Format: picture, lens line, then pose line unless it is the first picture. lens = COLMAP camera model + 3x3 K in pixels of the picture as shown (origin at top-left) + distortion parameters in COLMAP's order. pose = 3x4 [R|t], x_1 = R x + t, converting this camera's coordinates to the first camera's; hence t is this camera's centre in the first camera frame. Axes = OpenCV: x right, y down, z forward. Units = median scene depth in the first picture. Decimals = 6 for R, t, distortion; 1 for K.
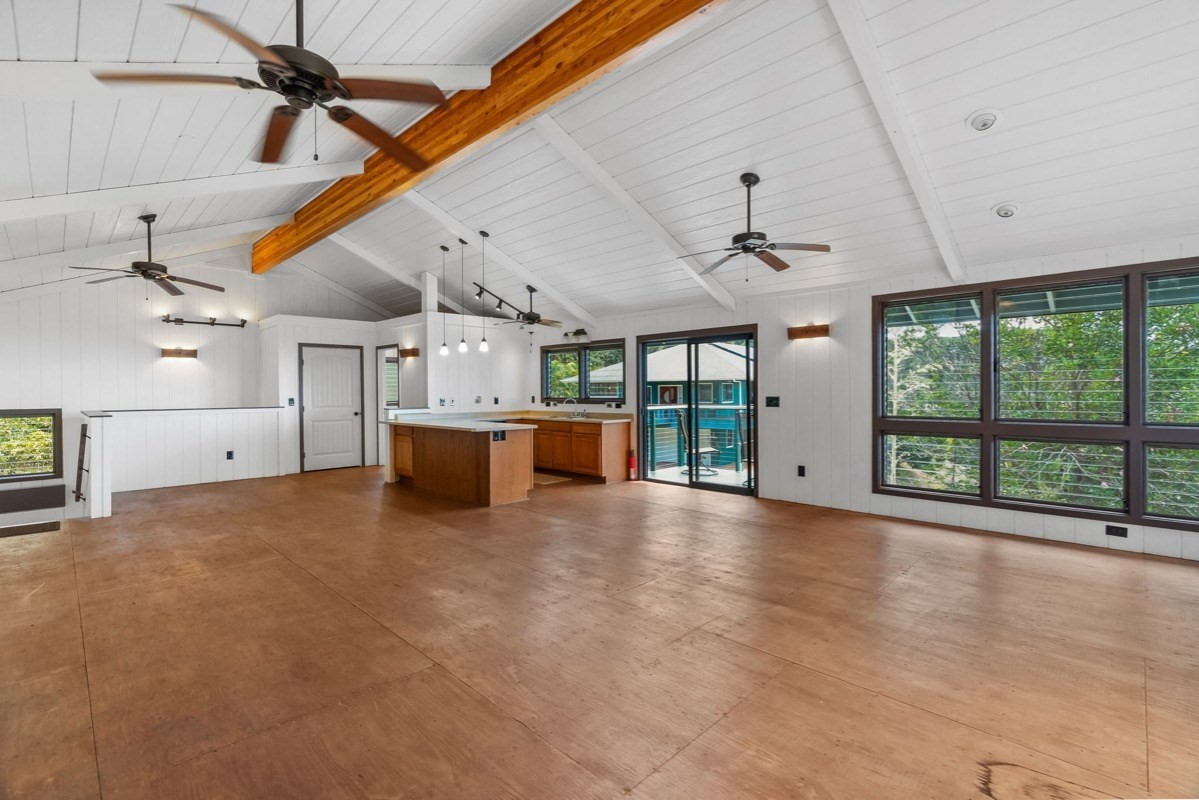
lens RADIAL K [[546.0, 0, 598.8], [0, 546.0, 392.4], [0, 0, 1]] dist [-0.012042, -0.000136]
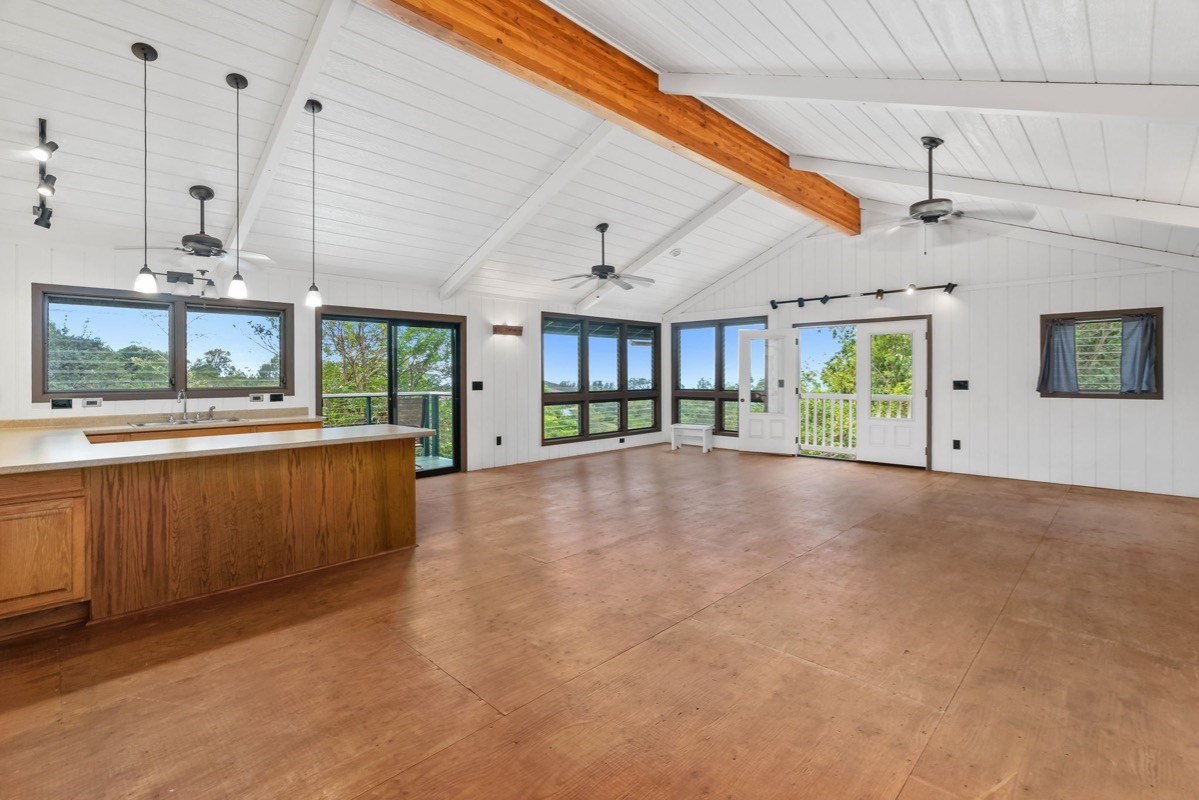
lens RADIAL K [[549.4, 0, 595.0], [0, 549.4, 380.7], [0, 0, 1]] dist [-0.003535, -0.000110]
pose [[-0.003934, -0.006901, 0.999968, -1.159267], [0.004474, 0.999966, 0.006919, -0.000830], [-0.999982, 0.004501, -0.003903, 1.023589]]
